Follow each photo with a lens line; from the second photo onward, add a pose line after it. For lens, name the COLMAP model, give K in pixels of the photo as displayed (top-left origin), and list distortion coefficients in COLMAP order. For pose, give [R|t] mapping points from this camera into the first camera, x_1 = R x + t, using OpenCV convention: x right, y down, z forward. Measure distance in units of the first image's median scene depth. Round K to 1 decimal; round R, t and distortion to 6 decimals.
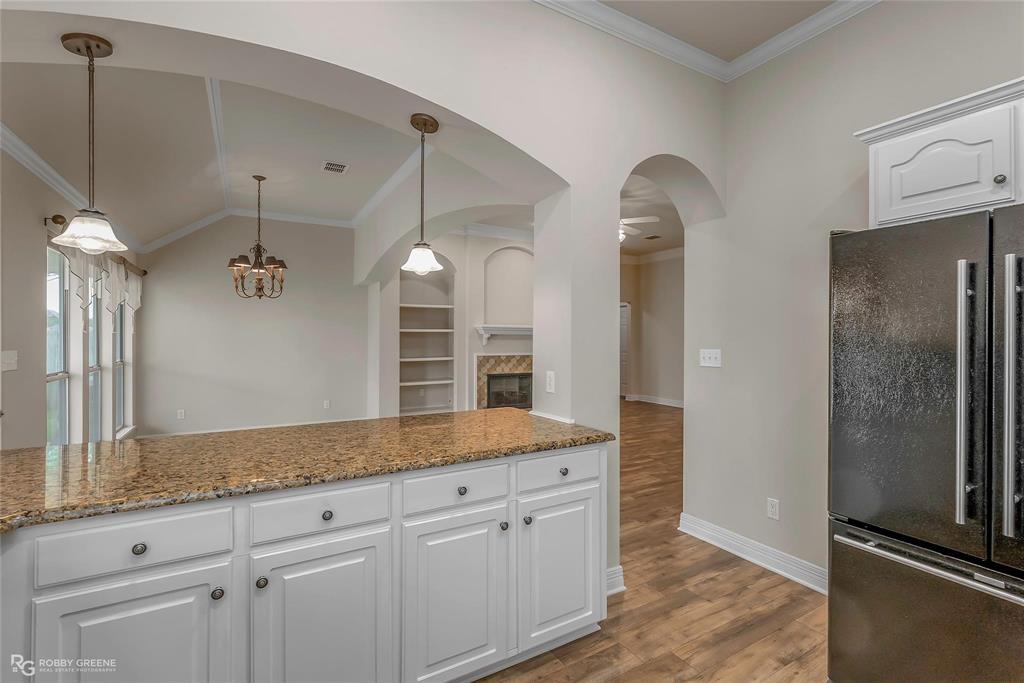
lens RADIAL K [[469.4, 0, 512.1], [0, 469.4, 336.7], [0, 0, 1]] dist [0.002951, 0.000372]
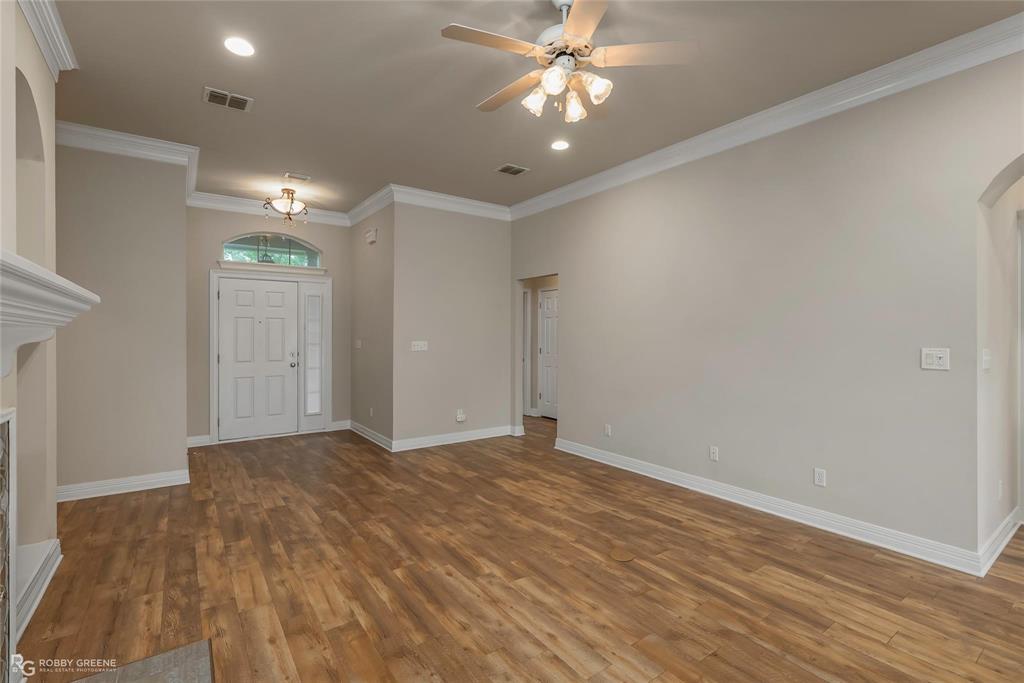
lens RADIAL K [[469.7, 0, 514.4], [0, 469.7, 339.0], [0, 0, 1]] dist [-0.004849, 0.000586]
pose [[-0.101128, -0.011875, 0.994803, -0.162587], [0.000036, 0.999929, 0.011940, -0.001041], [-0.994873, 0.001243, -0.101121, 0.874377]]
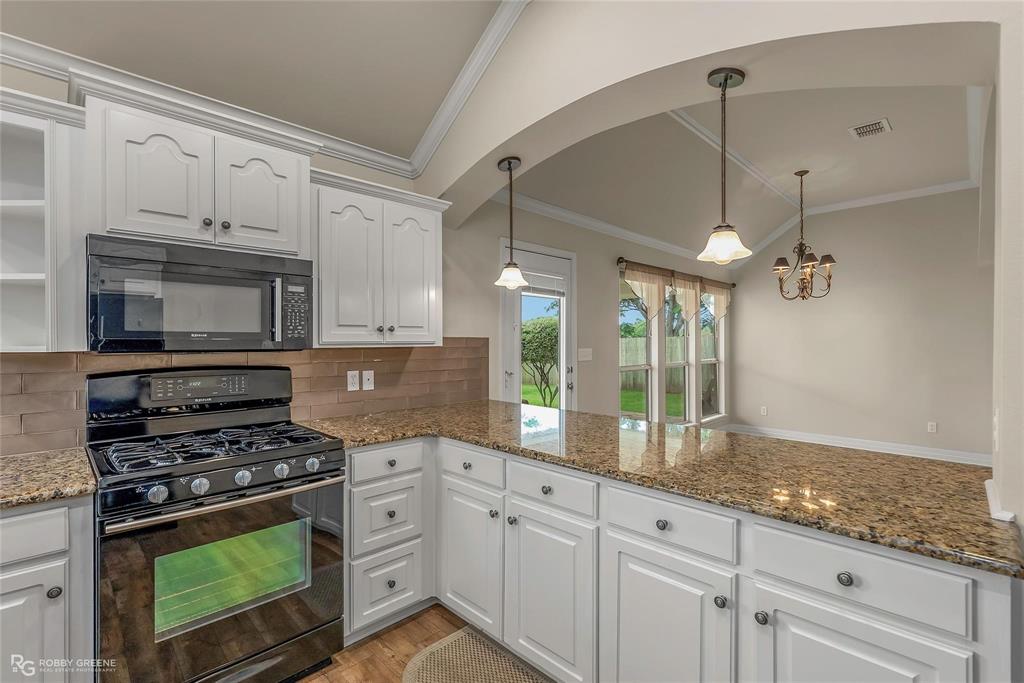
lens RADIAL K [[461.5, 0, 512.0], [0, 461.5, 341.5], [0, 0, 1]] dist [-0.004544, 0.000226]
pose [[0.252204, 0.002462, -0.967671, 0.155172], [0.000410, 0.999996, 0.002651, 0.001043], [0.967674, -0.001065, 0.252202, 0.137207]]
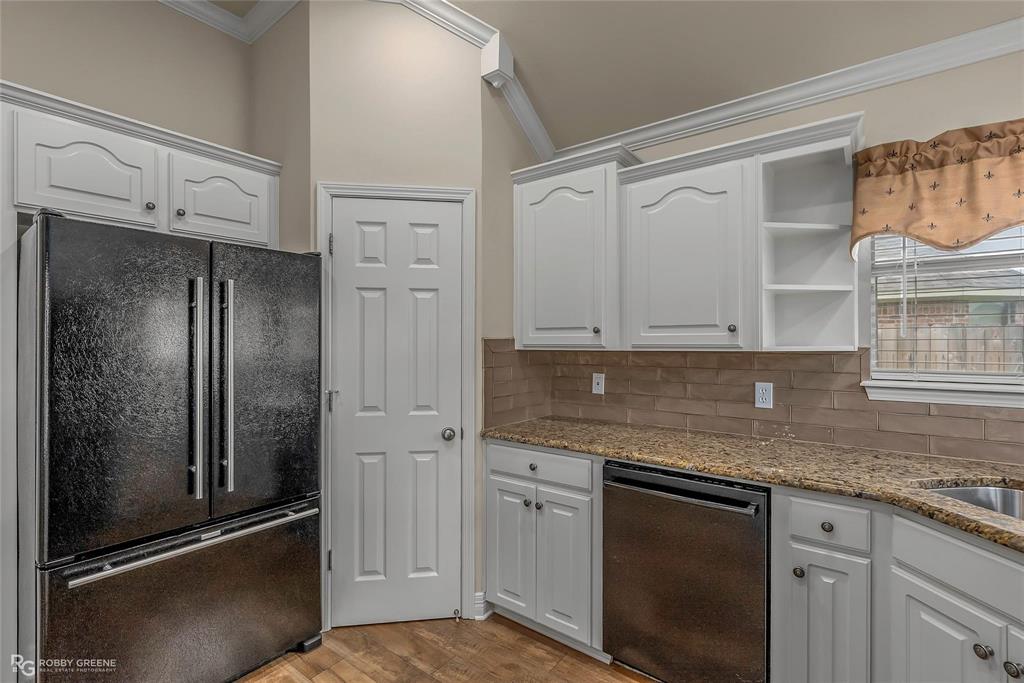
lens RADIAL K [[469.7, 0, 514.4], [0, 469.7, 339.0], [0, 0, 1]] dist [-0.004849, 0.000586]
pose [[-0.396860, 0.004057, 0.917870, -0.088662], [0.001657, 0.999992, -0.003704, 0.000150], [-0.917878, 0.000051, -0.396863, 0.145920]]
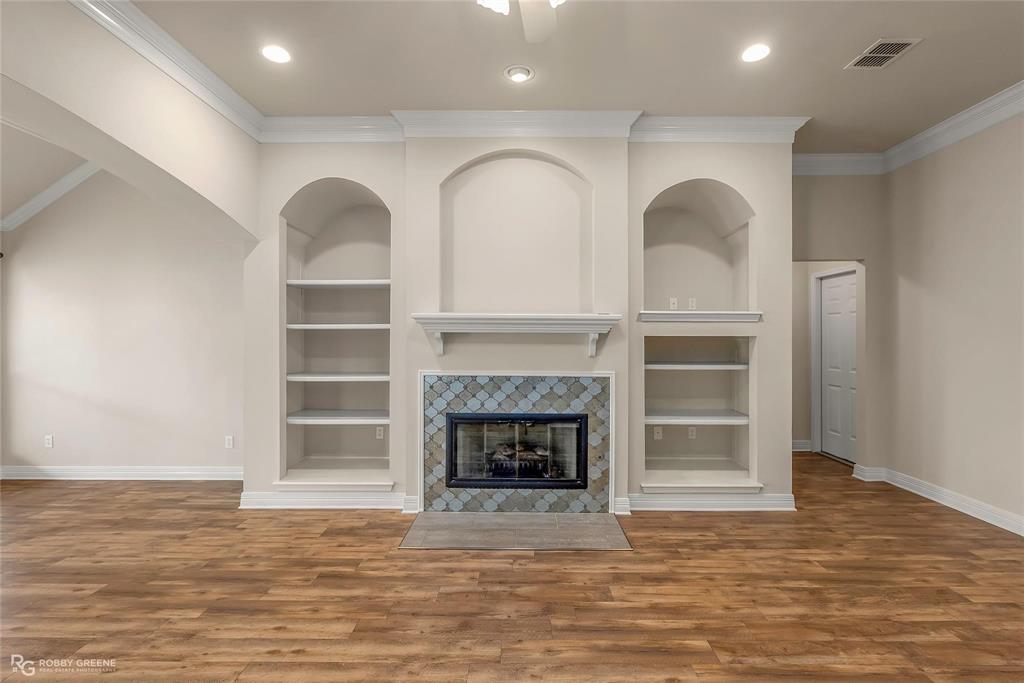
lens RADIAL K [[469.7, 0, 514.4], [0, 469.7, 339.0], [0, 0, 1]] dist [-0.004849, 0.000586]
pose [[0.859337, -0.000800, -0.511410, 0.268505], [0.001445, 0.999999, 0.000863, 0.001470], [0.511408, -0.001480, 0.859337, 0.621748]]
